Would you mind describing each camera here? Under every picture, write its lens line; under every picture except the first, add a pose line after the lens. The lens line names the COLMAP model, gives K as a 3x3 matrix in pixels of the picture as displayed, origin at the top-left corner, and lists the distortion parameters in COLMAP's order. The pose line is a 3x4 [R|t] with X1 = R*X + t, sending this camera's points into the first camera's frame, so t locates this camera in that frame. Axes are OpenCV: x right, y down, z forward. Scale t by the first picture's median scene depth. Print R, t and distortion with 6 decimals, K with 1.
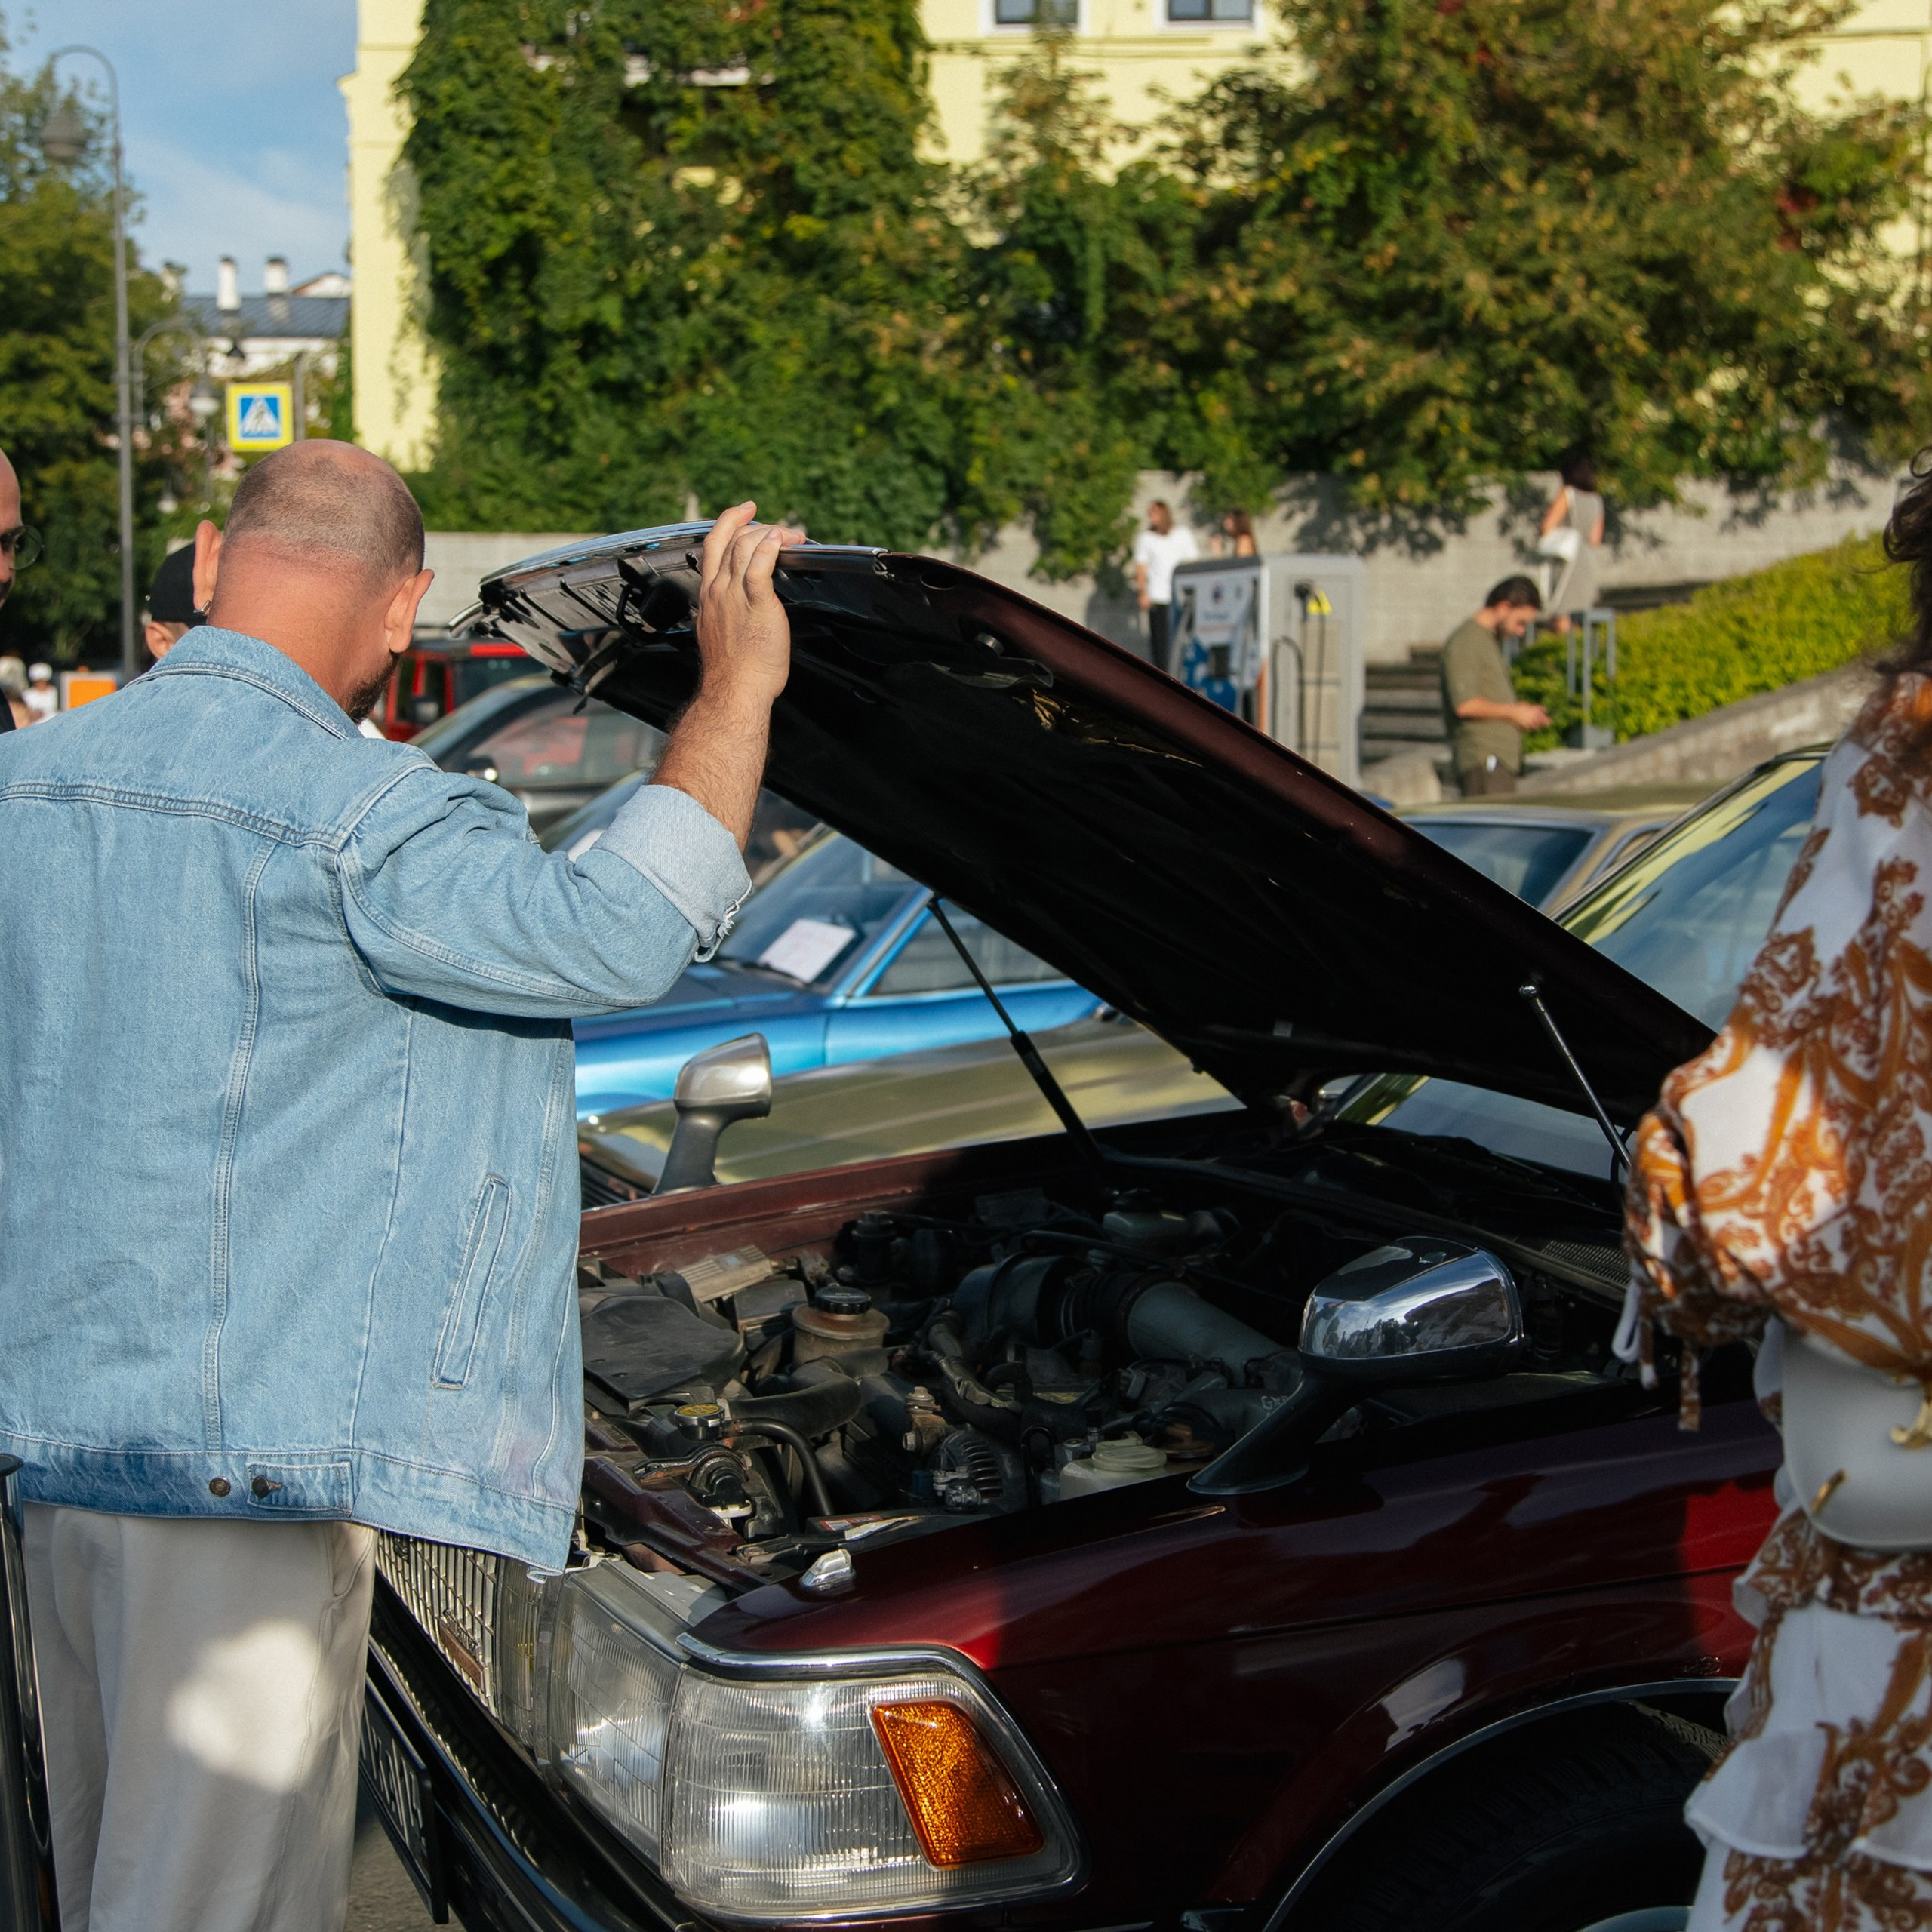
lens RADIAL K [[2968.2, 0, 968.4], [0, 2968.2, 997.9], [0, 0, 1]] dist [0.024625, -0.106525]
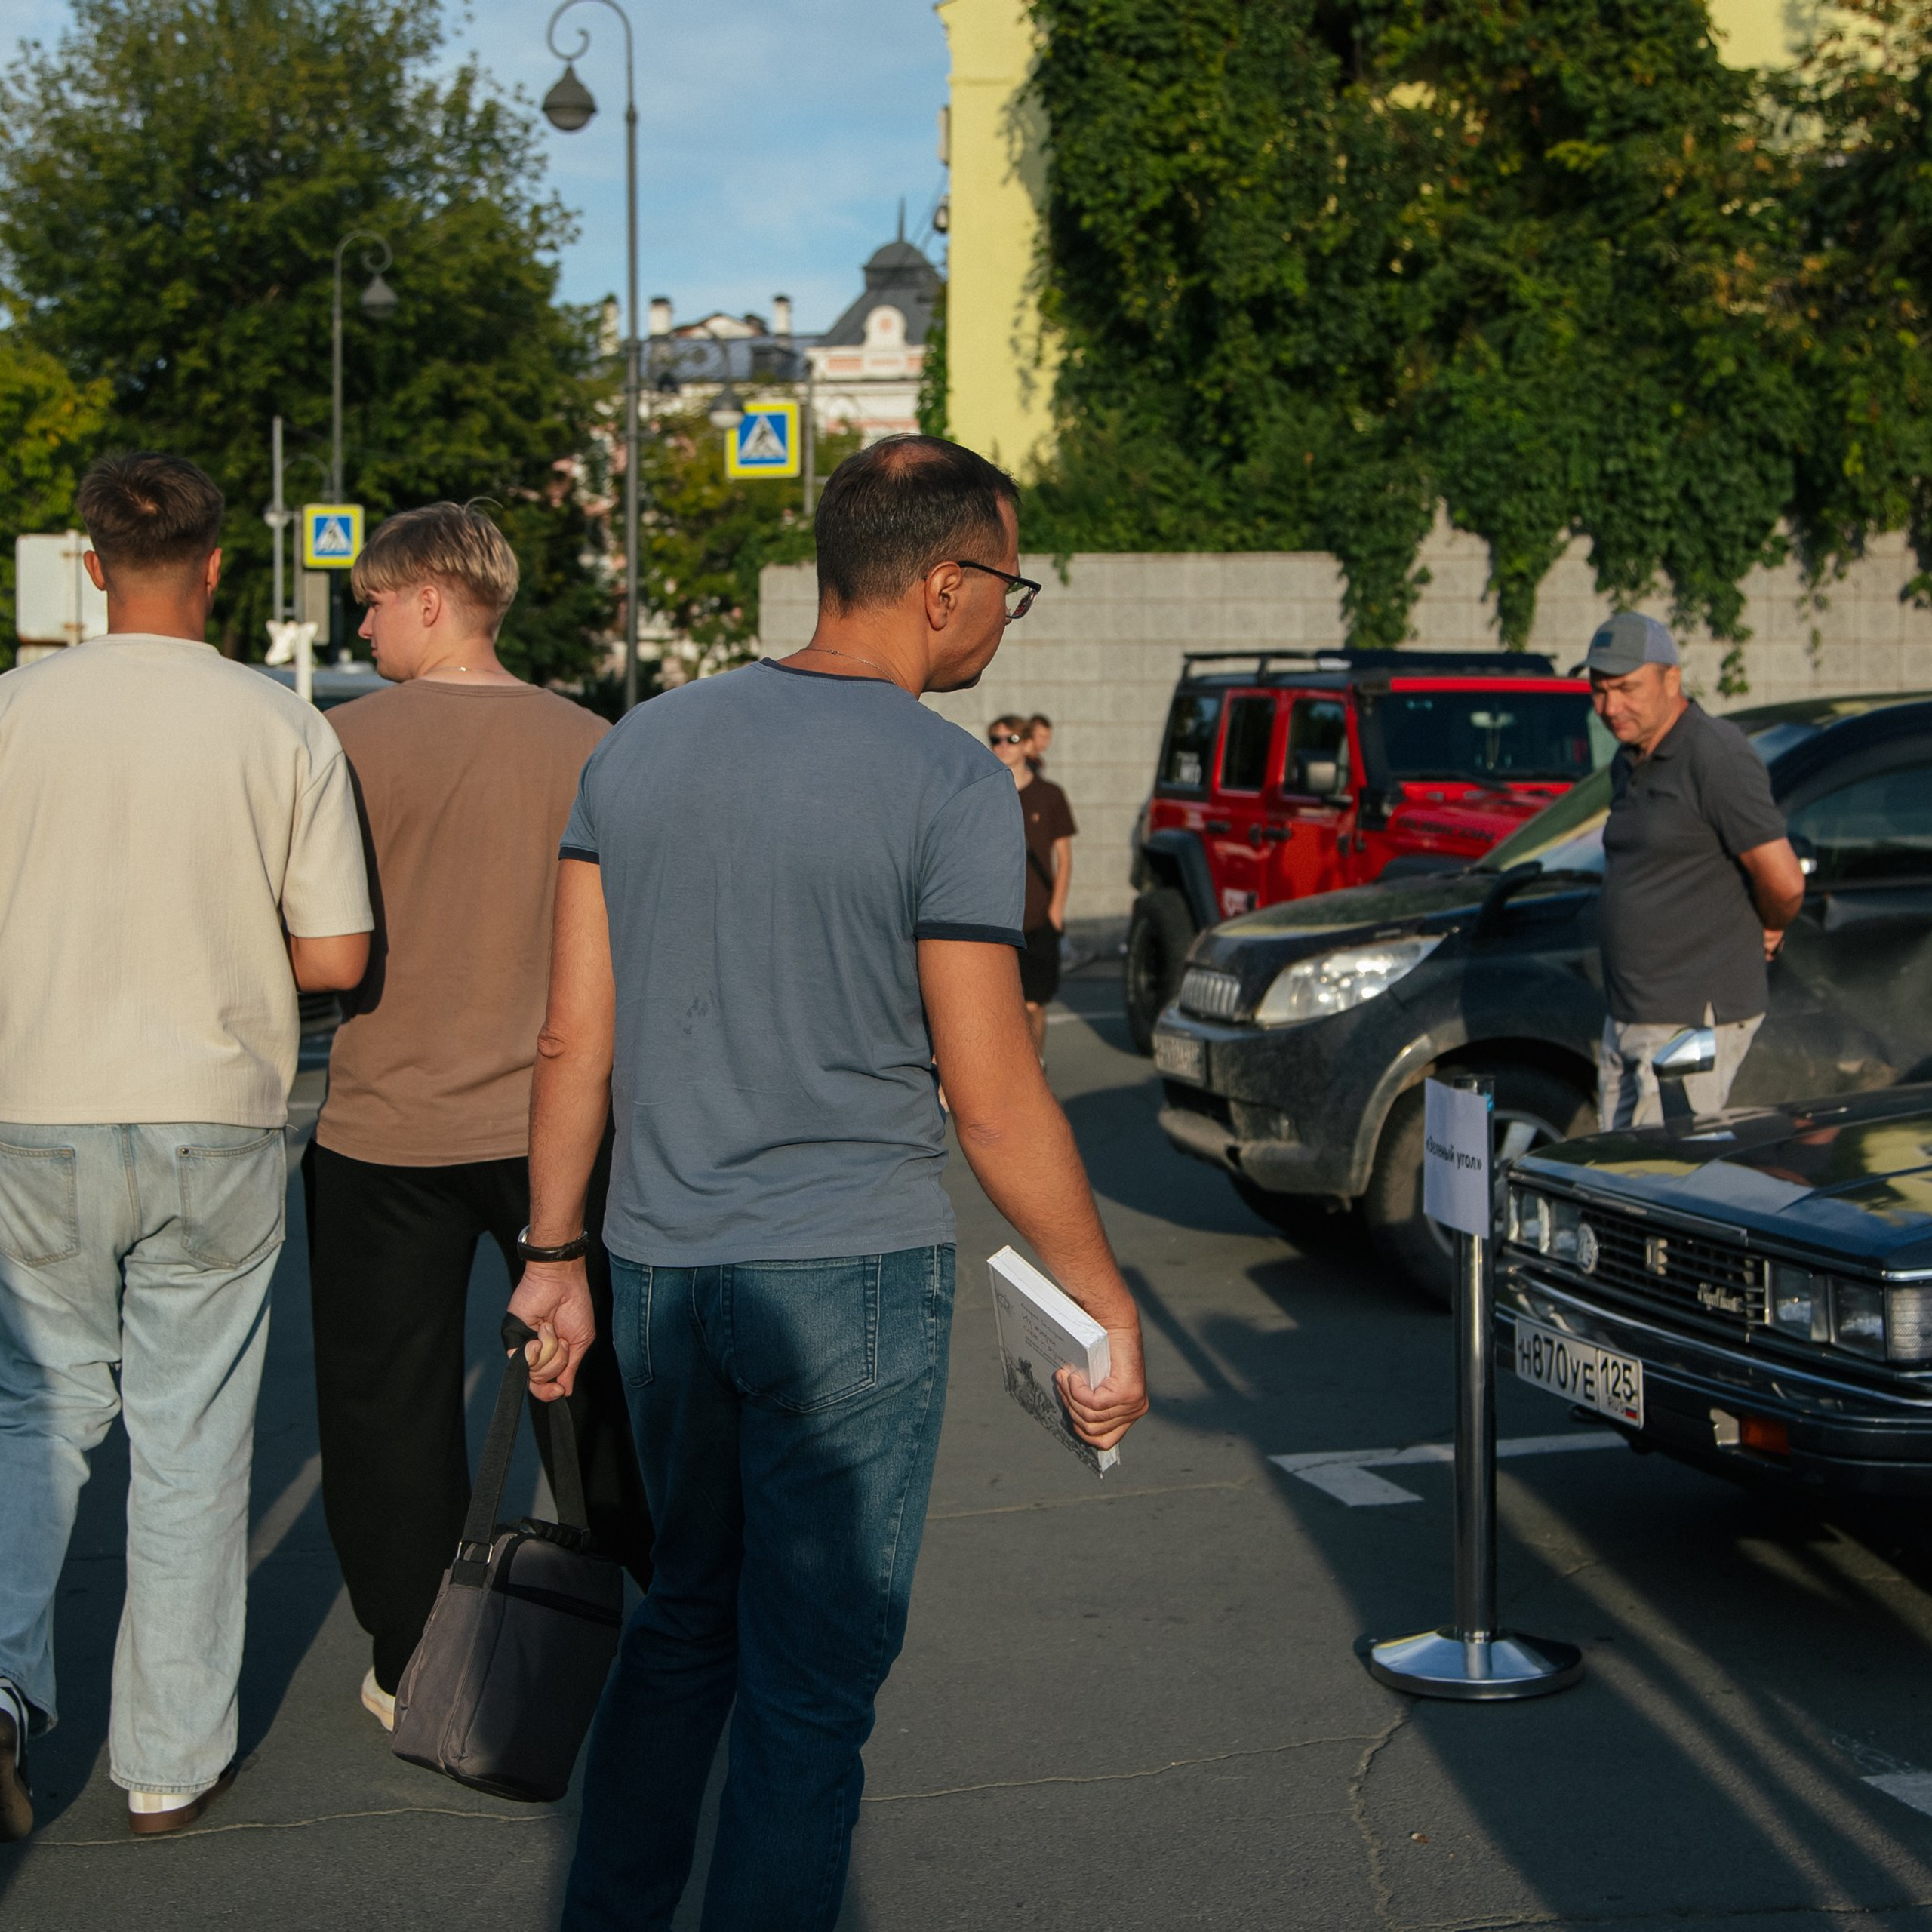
lens RADIAL K [[3330.4, 0, 969.2], [0, 3330.4, 967.4], [0, 0, 1]] dist [0.008014, 0.068552]
pose [[0.991641, 0.006360, -0.128872, -0.109080], [-0.012039, 0.998988, -0.043340, -0.010888], [0.128466, 0.044529, 0.990714, 0.149323]]
